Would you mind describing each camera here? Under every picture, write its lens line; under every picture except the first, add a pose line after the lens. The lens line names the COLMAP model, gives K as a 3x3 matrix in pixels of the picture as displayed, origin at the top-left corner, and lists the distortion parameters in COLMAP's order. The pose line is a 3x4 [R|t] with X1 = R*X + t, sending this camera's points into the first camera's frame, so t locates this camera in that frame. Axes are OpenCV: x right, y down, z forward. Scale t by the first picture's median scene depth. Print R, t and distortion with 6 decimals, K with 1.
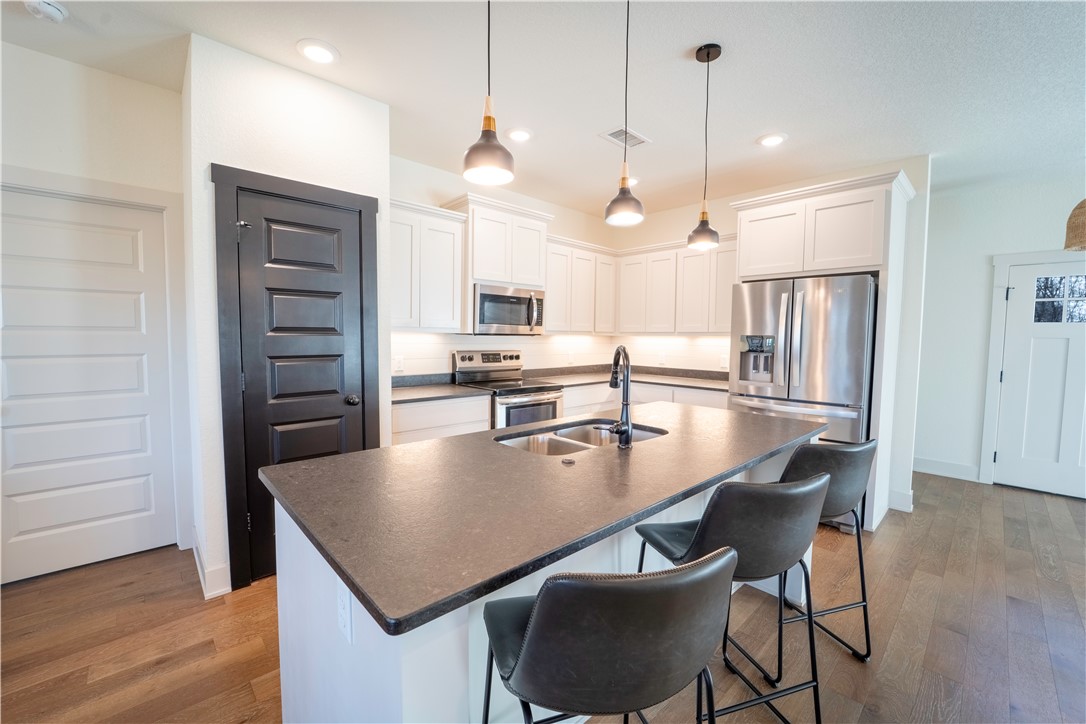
lens RADIAL K [[439.5, 0, 549.3], [0, 439.5, 361.4], [0, 0, 1]] dist [-0.015427, -0.000085]
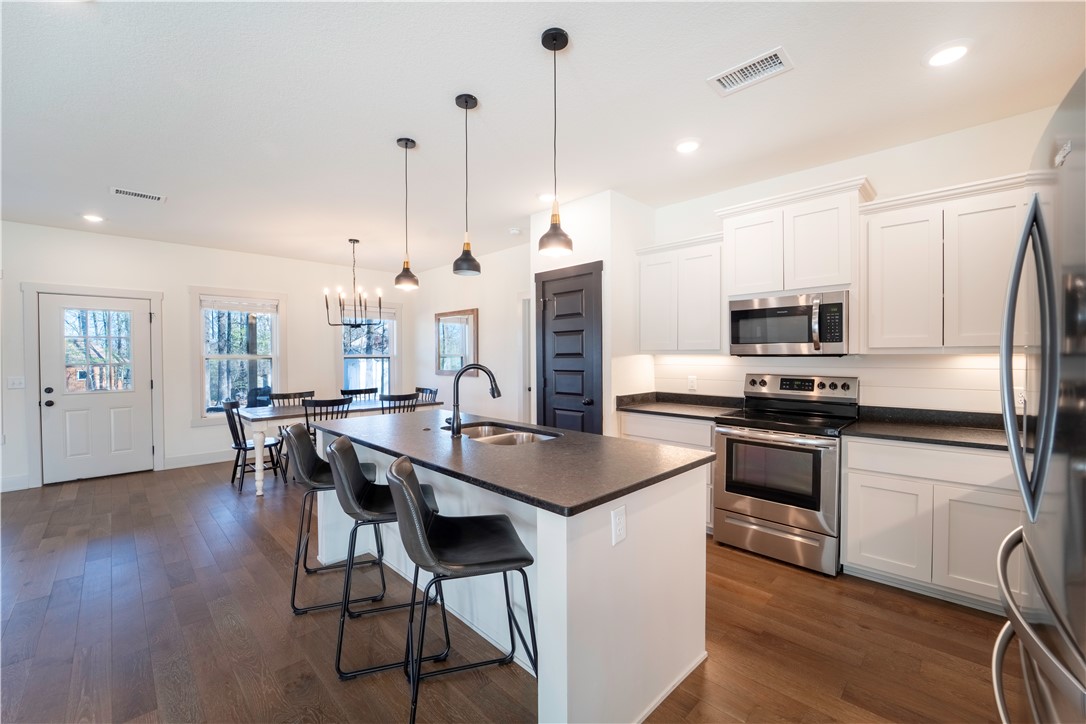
lens RADIAL K [[448.0, 0, 543.0], [0, 448.0, 362.0], [0, 0, 1]] dist [-0.022252, -0.000293]
pose [[0.018888, -0.000937, -0.999821, 0.752427], [-0.054743, 0.998499, -0.001970, -0.024441], [0.998322, 0.054771, 0.018808, 0.584045]]
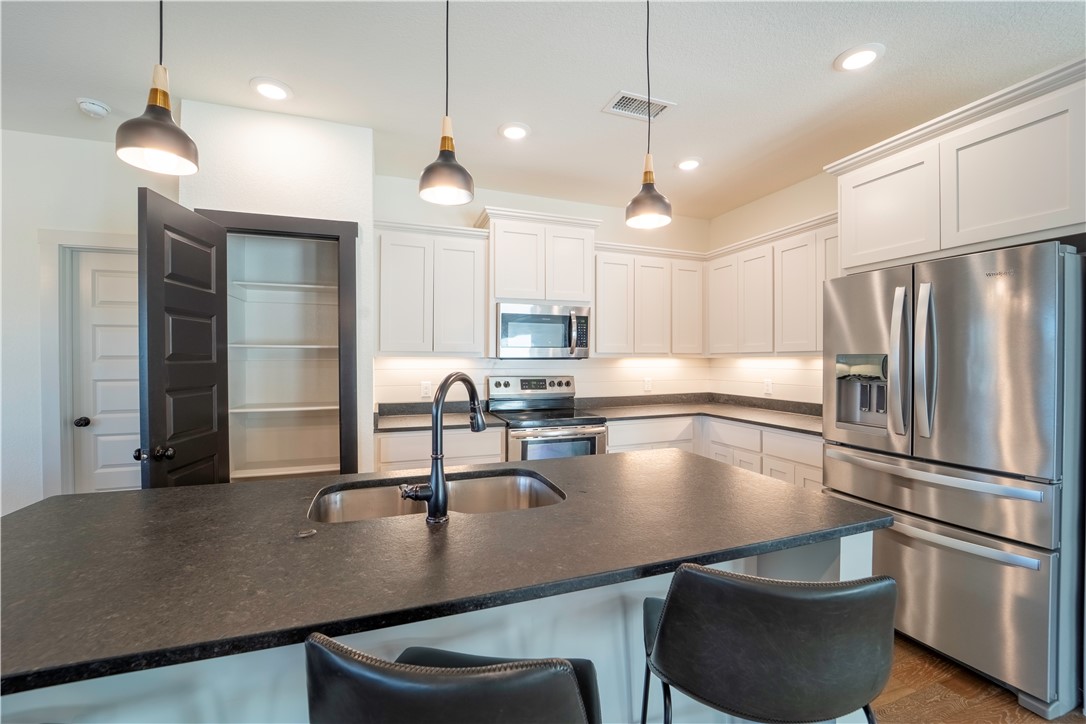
lens RADIAL K [[439.5, 0, 549.3], [0, 439.5, 361.4], [0, 0, 1]] dist [-0.015427, -0.000085]
pose [[0.919007, -0.010551, -0.394101, 0.284698], [-0.010917, 0.998577, -0.052193, -0.008942], [0.394091, 0.052268, 0.917584, 0.203886]]
